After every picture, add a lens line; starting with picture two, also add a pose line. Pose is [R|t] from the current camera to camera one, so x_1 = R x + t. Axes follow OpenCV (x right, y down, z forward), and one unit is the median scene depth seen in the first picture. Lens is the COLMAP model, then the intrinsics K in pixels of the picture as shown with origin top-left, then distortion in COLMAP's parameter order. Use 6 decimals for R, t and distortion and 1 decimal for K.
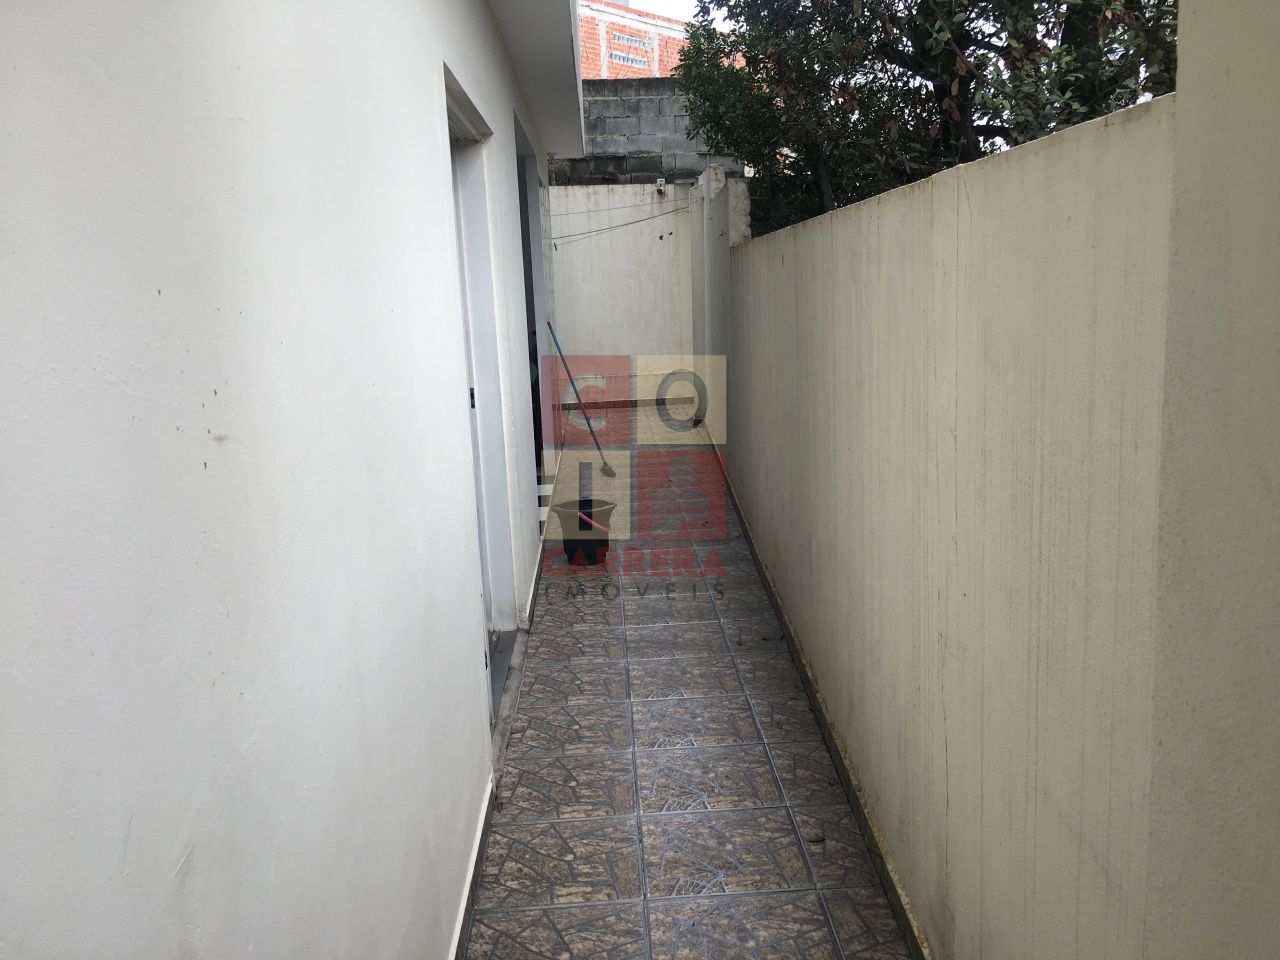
lens RADIAL K [[1084.5, 0, 641.6], [0, 1084.5, 484.0], [0, 0, 1]] dist [0.045529, -0.056050]
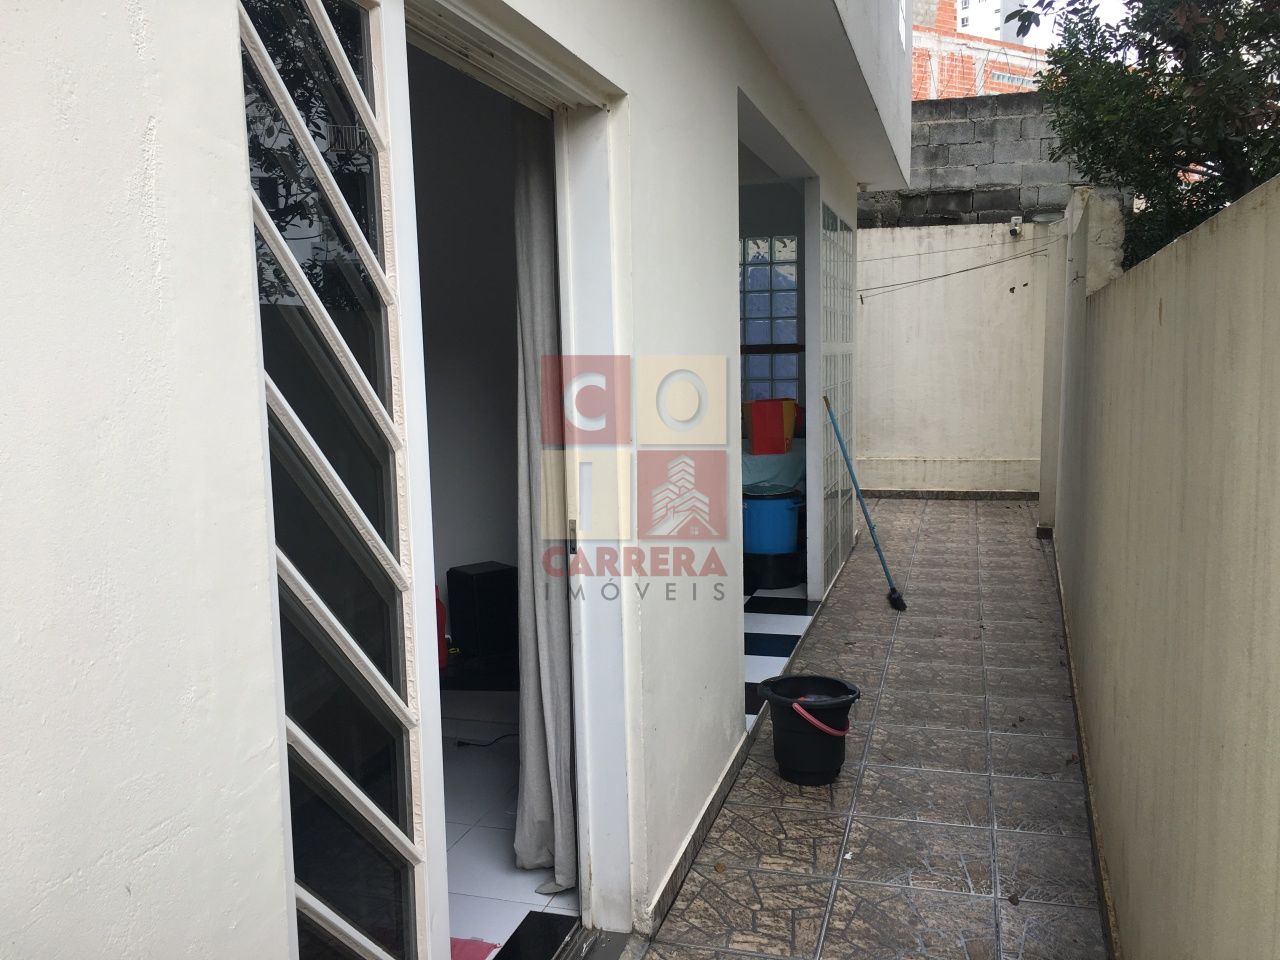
lens RADIAL K [[1084.5, 0, 638.8], [0, 1084.5, 474.3], [0, 0, 1]] dist [0.045529, -0.056050]
pose [[0.944214, 0.058405, -0.324112, 0.027279], [-0.077834, 0.995844, -0.047300, -0.035194], [0.320002, 0.069888, 0.944836, 0.177702]]
